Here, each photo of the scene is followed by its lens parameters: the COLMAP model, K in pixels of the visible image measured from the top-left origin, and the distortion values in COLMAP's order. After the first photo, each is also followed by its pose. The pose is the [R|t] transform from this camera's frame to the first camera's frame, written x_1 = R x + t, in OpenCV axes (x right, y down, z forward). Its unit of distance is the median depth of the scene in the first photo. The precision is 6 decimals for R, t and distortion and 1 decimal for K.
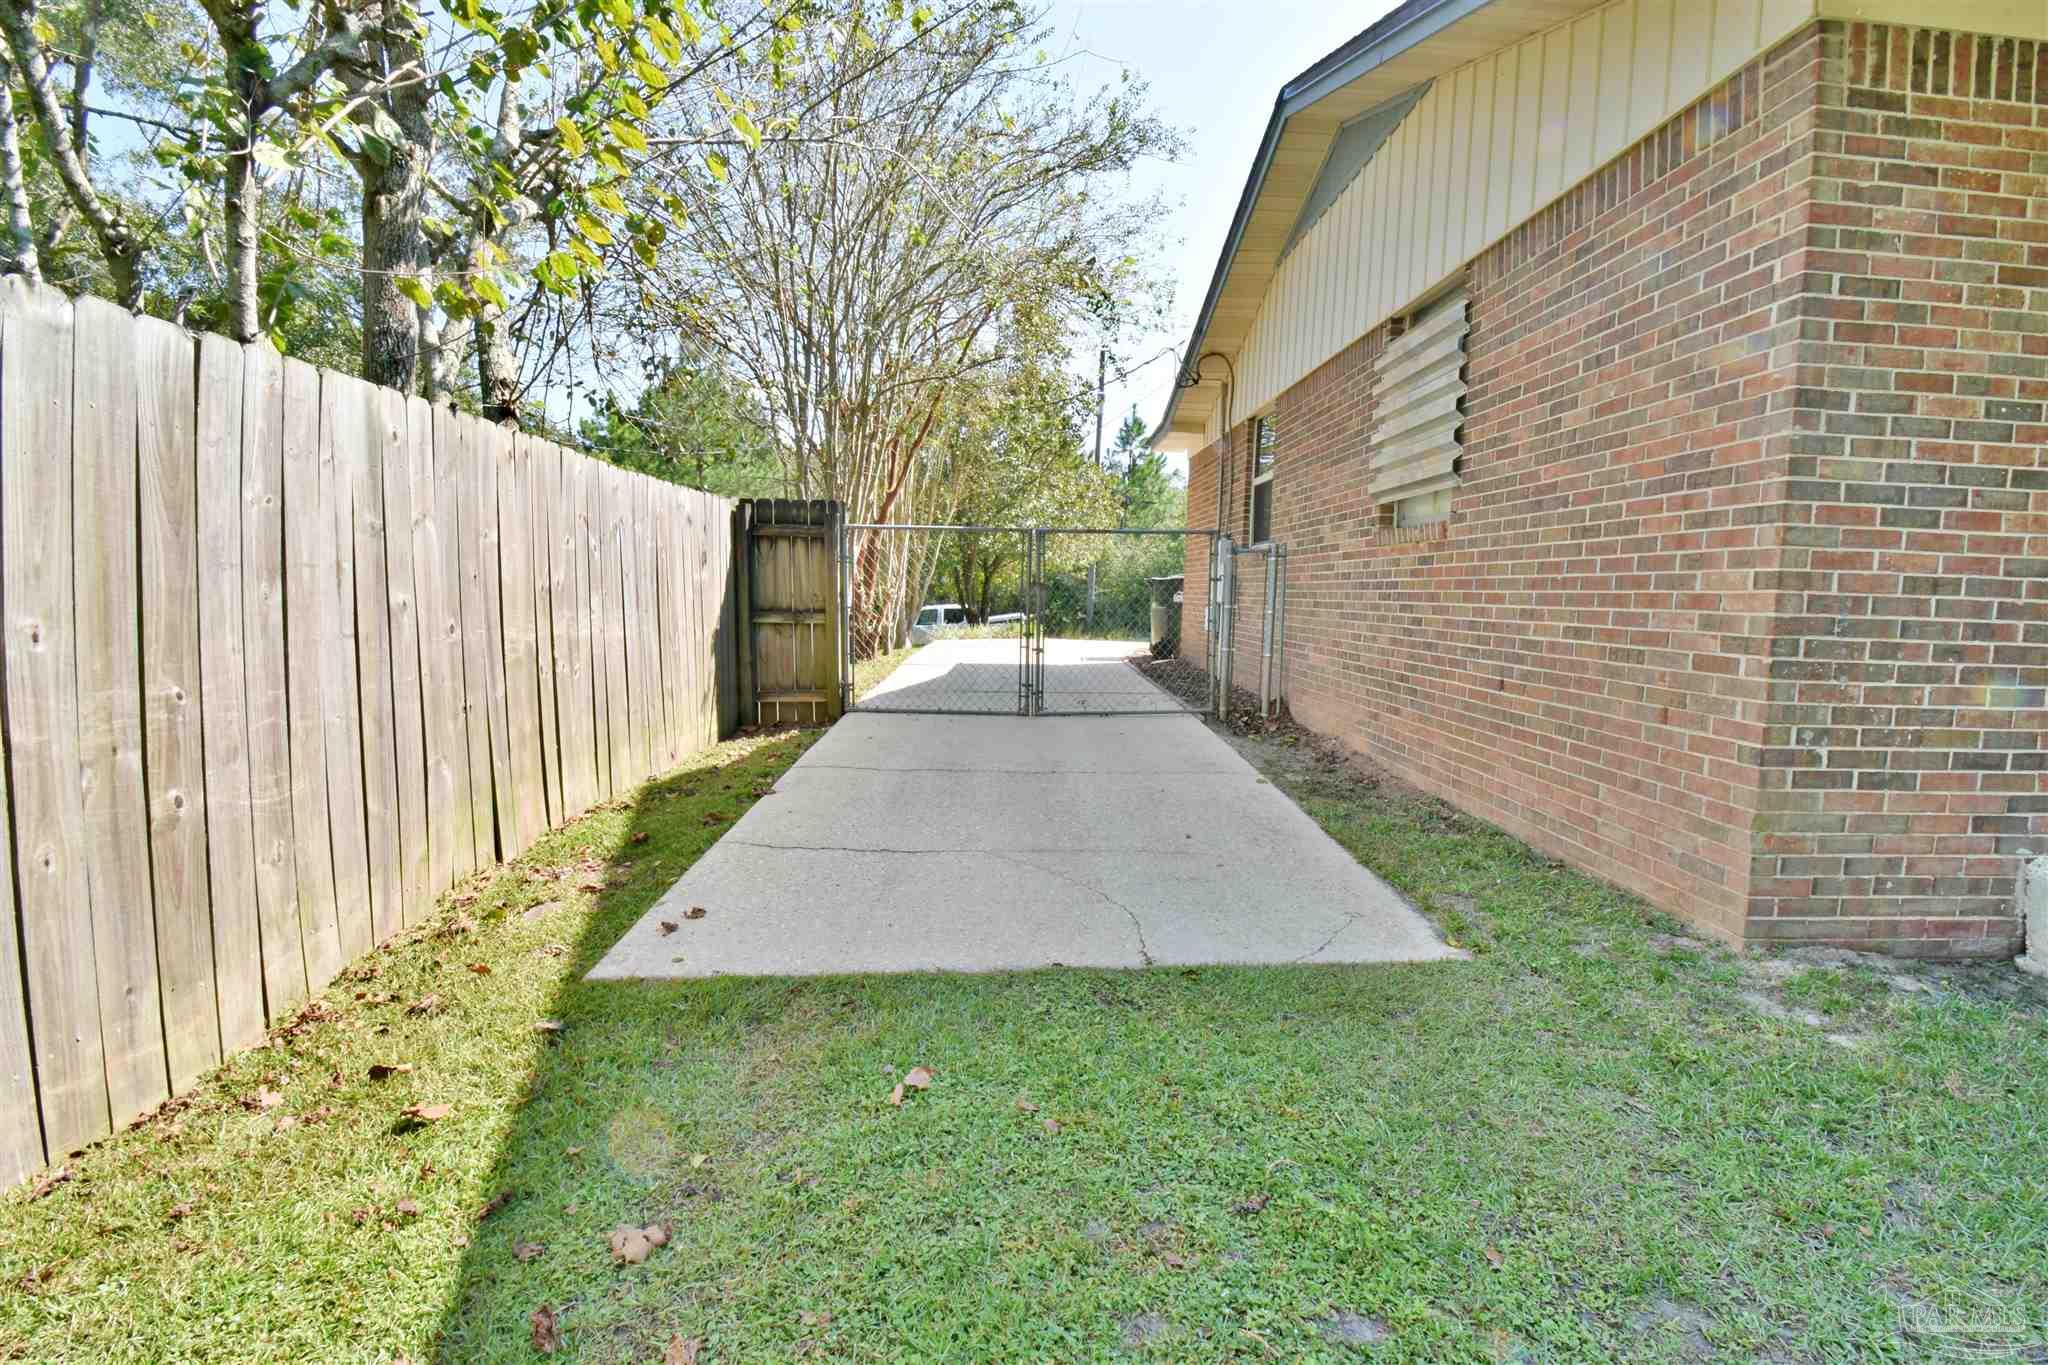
lens RADIAL K [[923.9, 0, 1024.0], [0, 923.9, 682.5], [0, 0, 1]] dist [0.026710, -0.028297]
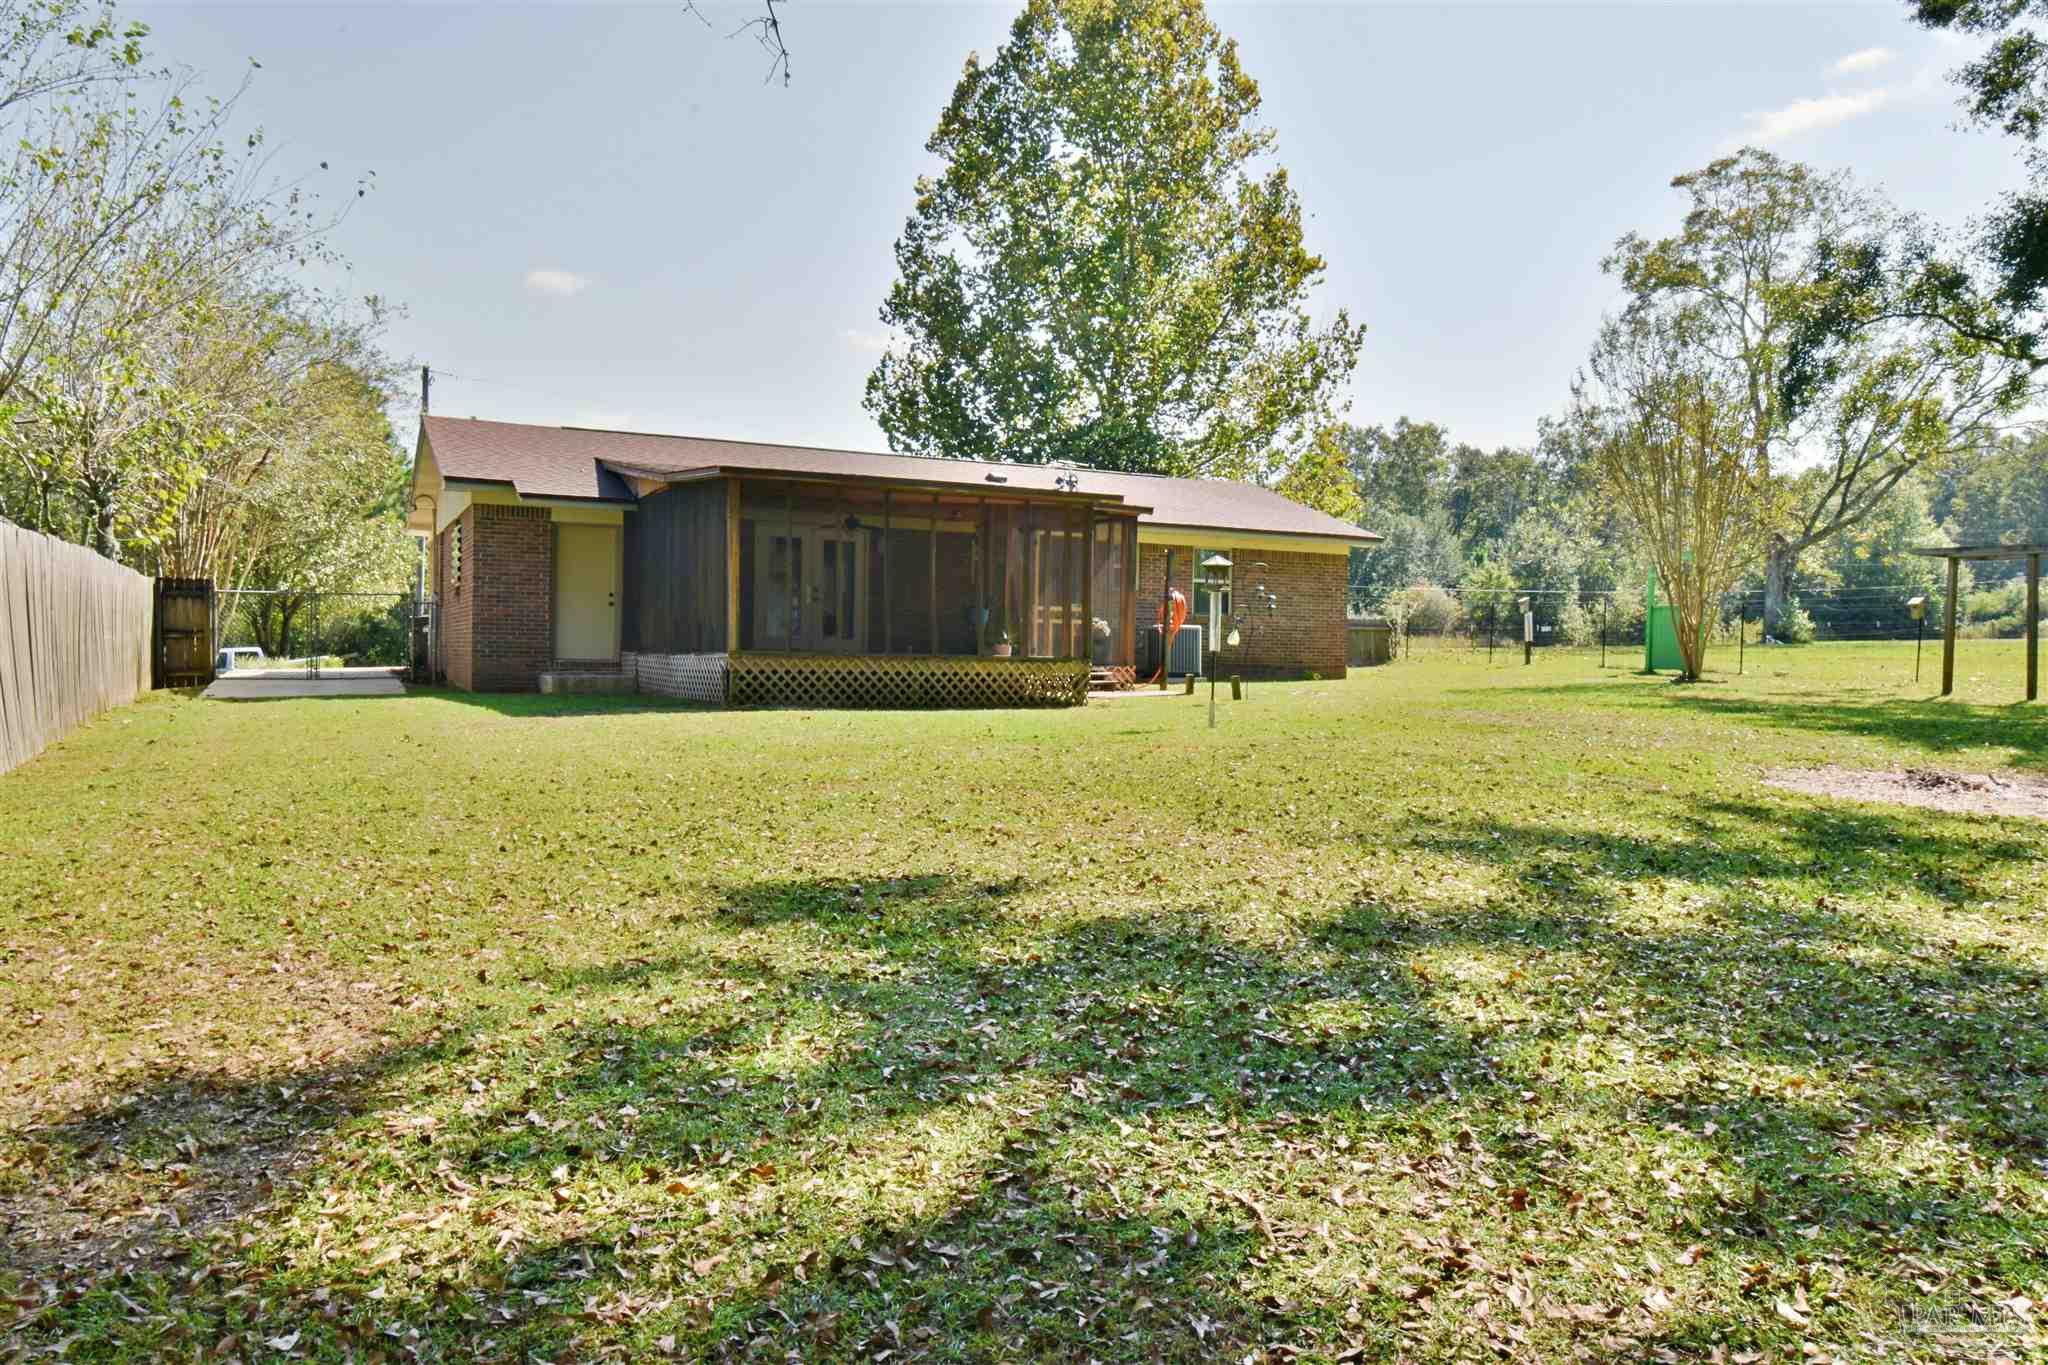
lens RADIAL K [[1505.7, 0, 1024.0], [0, 1505.7, 682.5], [0, 0, 1]] dist [-0.002176, -0.000830]
pose [[0.914889, -0.009468, 0.403594, 0.051098], [0.039362, 0.997054, -0.065839, 0.147391], [-0.401782, 0.076122, 0.912566, -1.247944]]
